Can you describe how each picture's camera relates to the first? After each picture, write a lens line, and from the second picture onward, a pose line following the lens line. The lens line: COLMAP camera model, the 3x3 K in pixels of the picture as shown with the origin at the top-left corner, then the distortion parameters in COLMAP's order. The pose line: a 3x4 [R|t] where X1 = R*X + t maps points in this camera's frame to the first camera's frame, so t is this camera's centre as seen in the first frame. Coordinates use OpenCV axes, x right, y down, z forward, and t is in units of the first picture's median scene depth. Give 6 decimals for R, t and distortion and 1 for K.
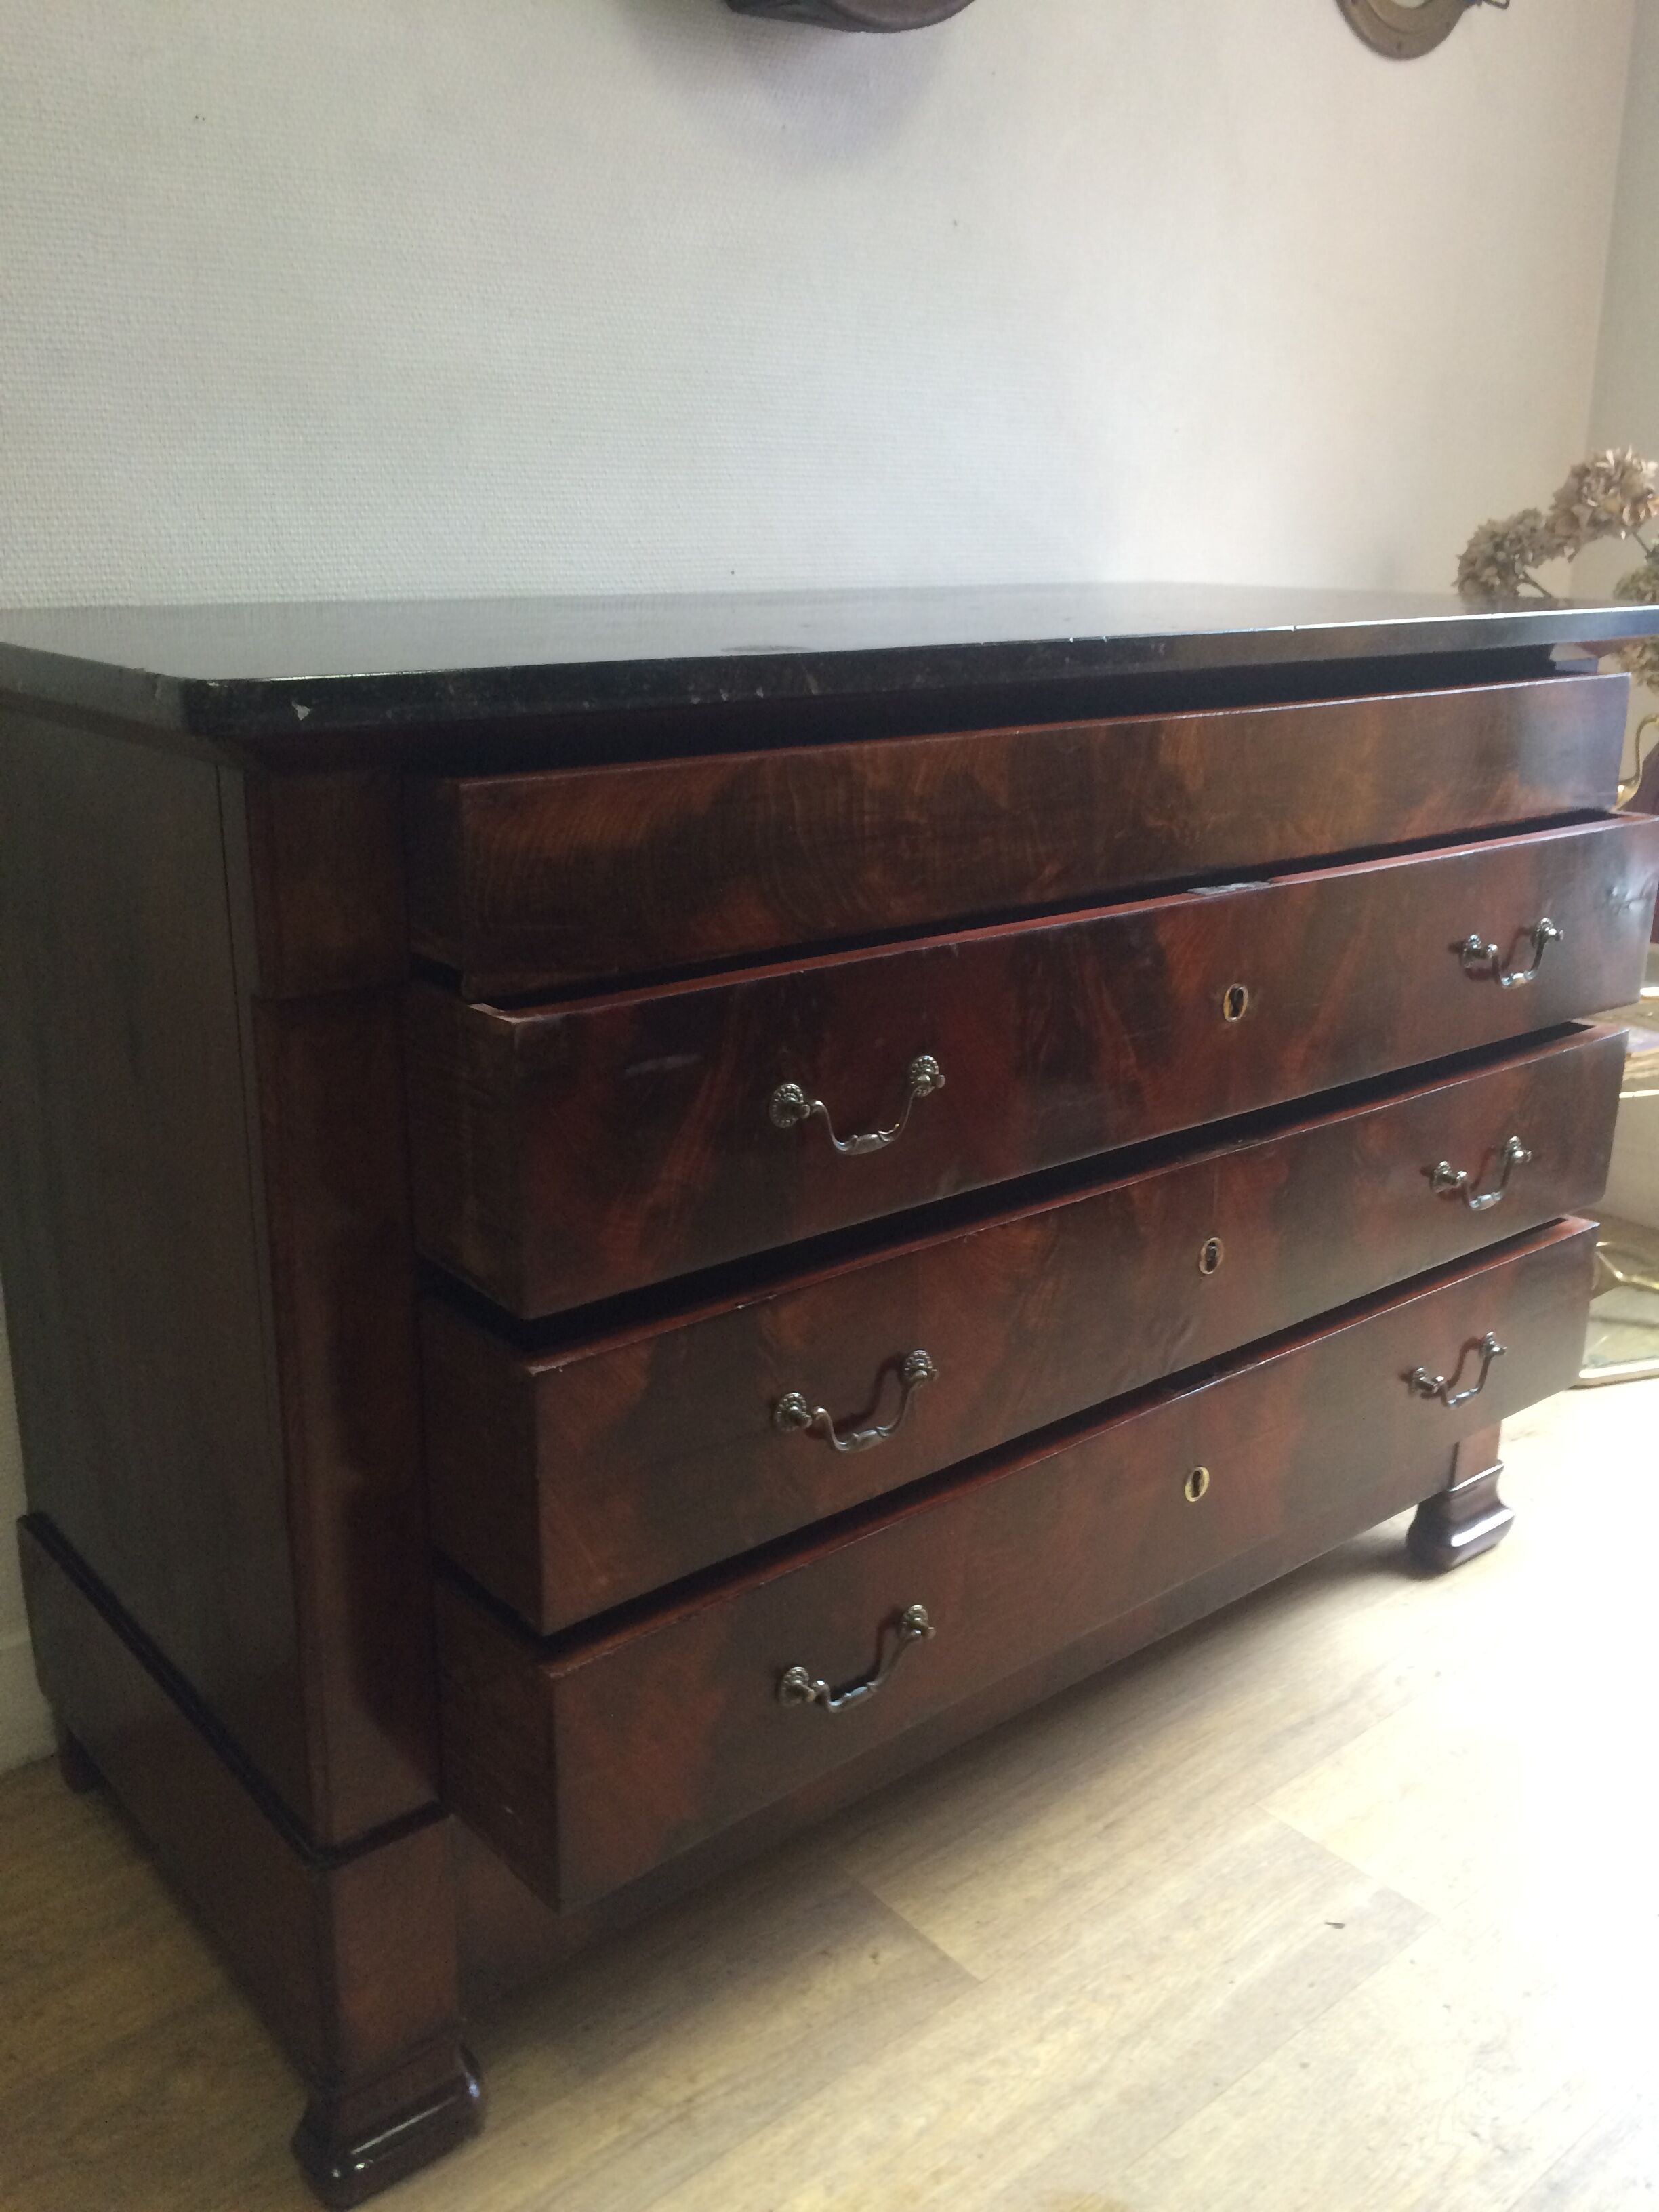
lens RADIAL K [[2374.2, 0, 829.5], [0, 2374.2, 1106.0], [0, 0, 1]] dist [0.018526, 0.020586]
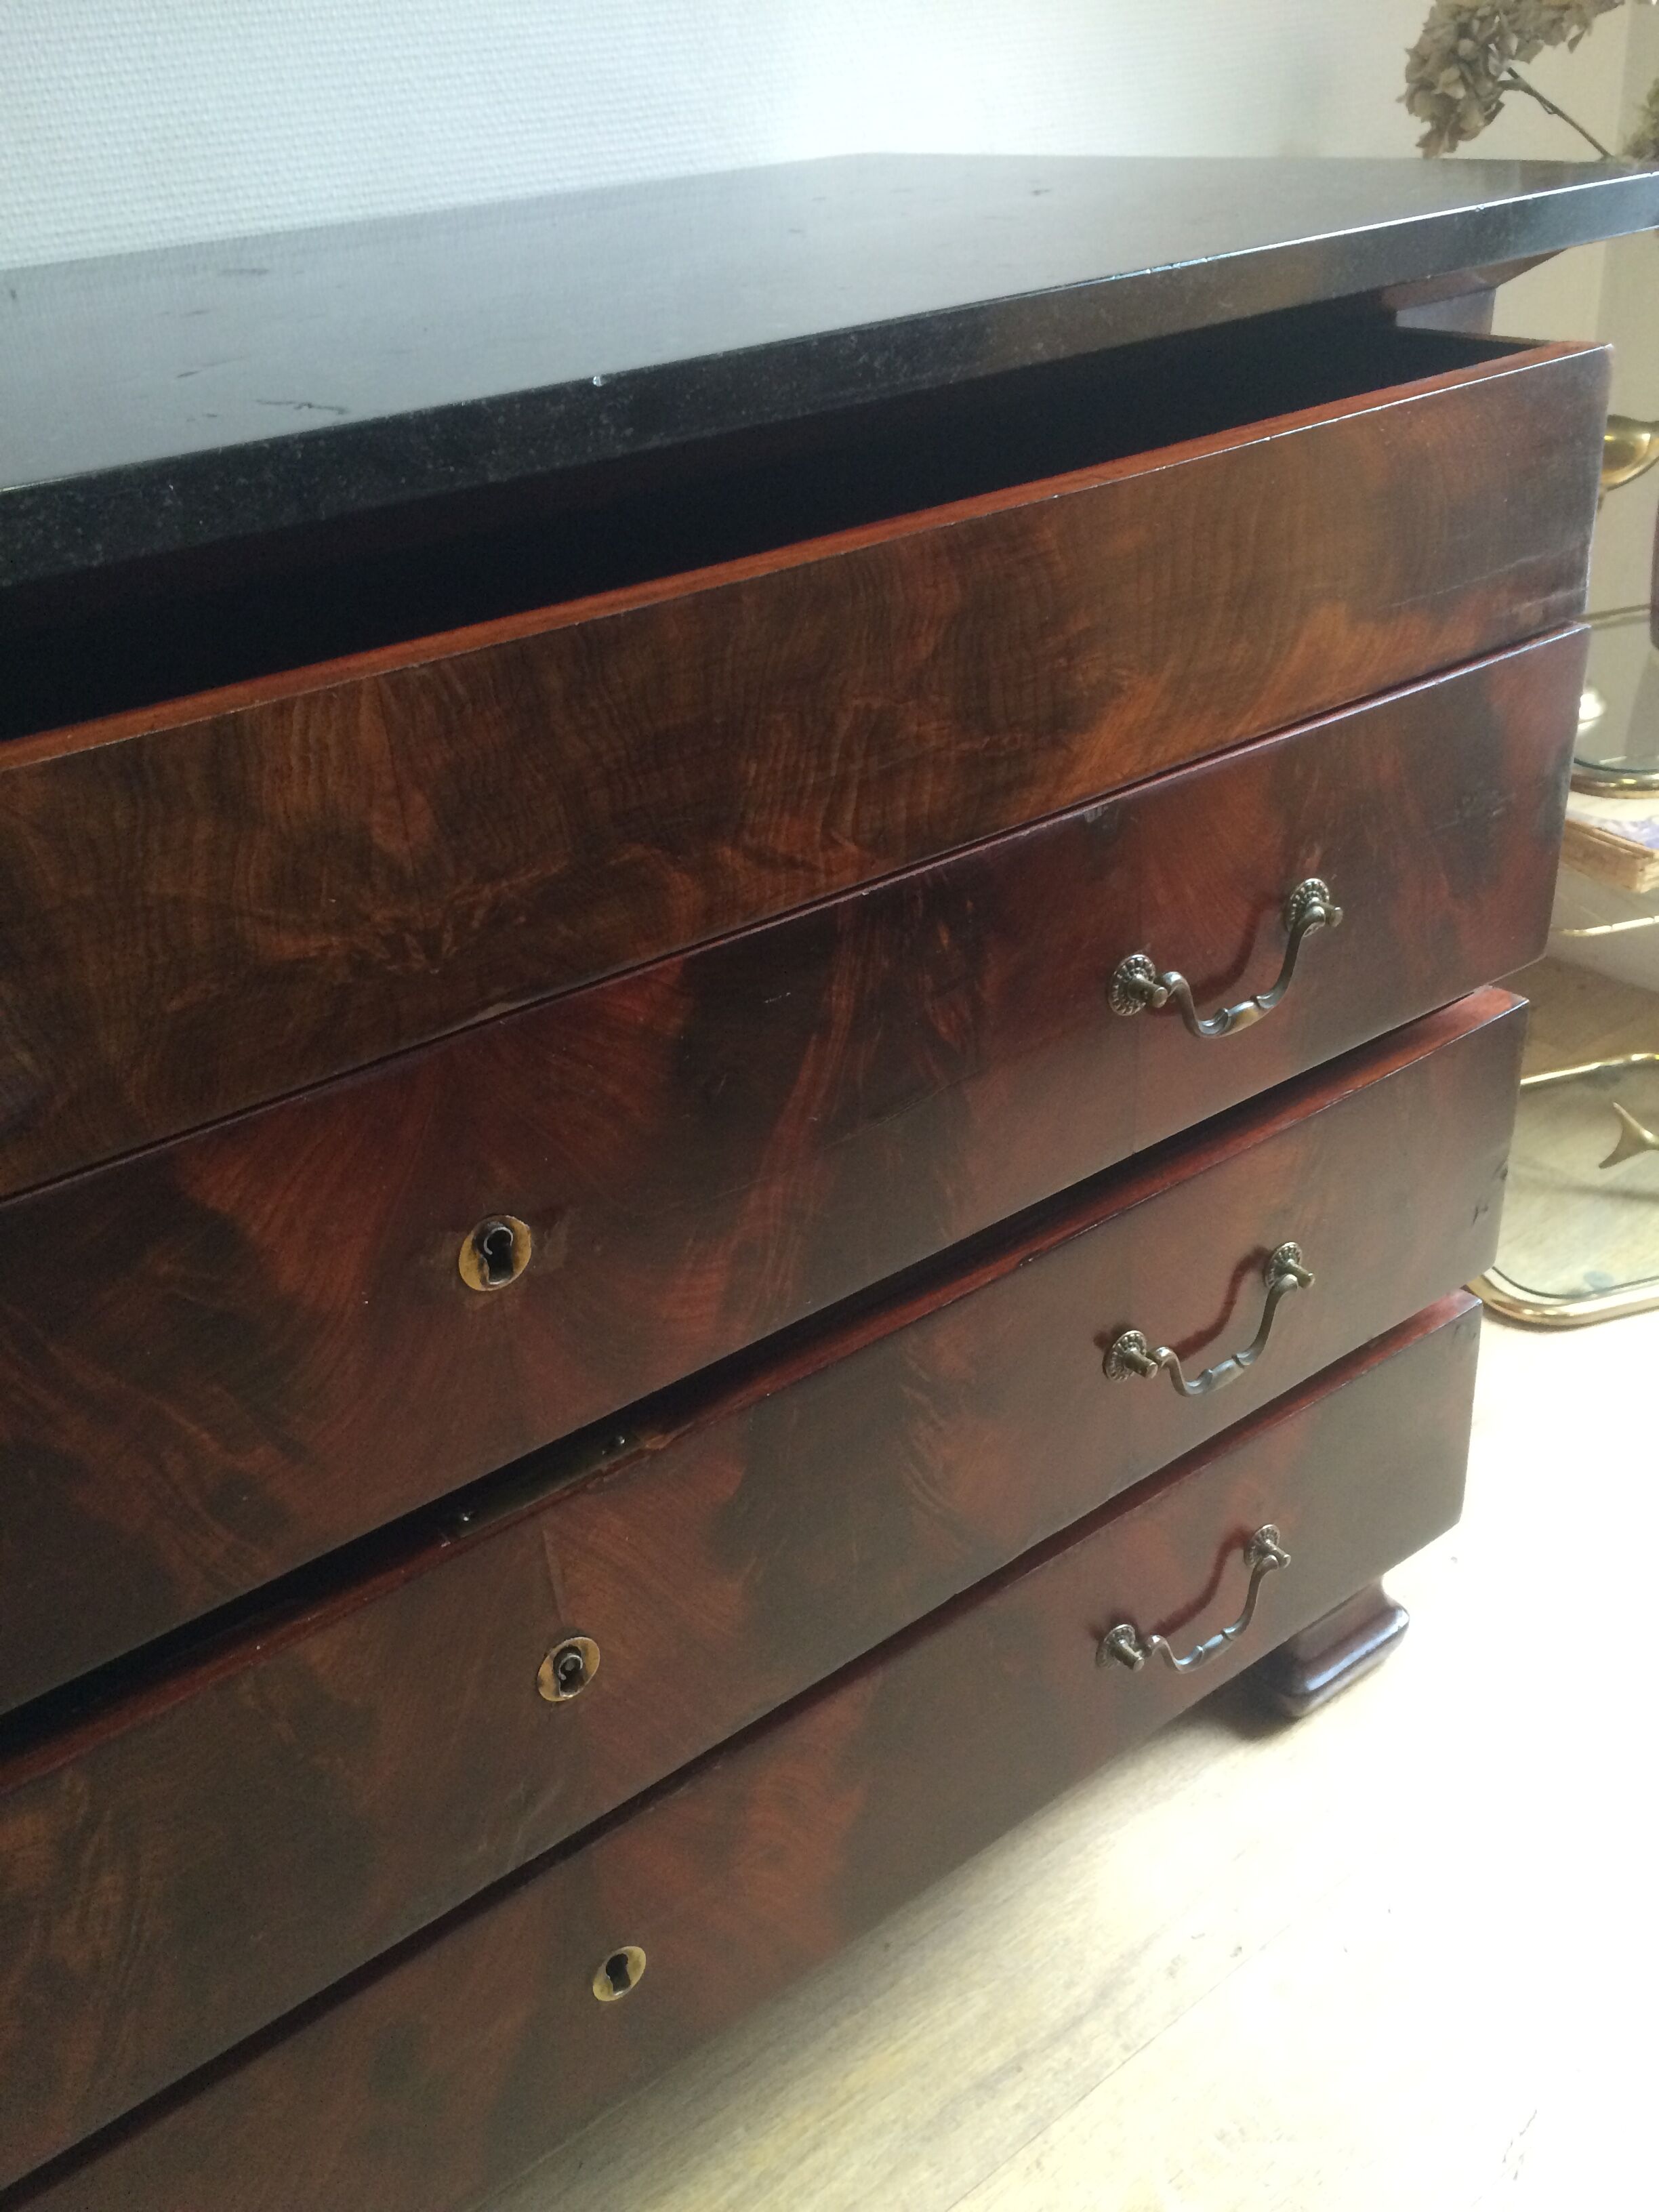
lens RADIAL K [[2374.2, 0, 829.5], [0, 2374.2, 1106.0], [0, 0, 1]] dist [0.018526, 0.020586]
pose [[0.993216, -0.043938, -0.107661, 0.228845], [0.066432, 0.974299, 0.215240, -0.140843], [0.095437, -0.220932, 0.970608, 0.408341]]
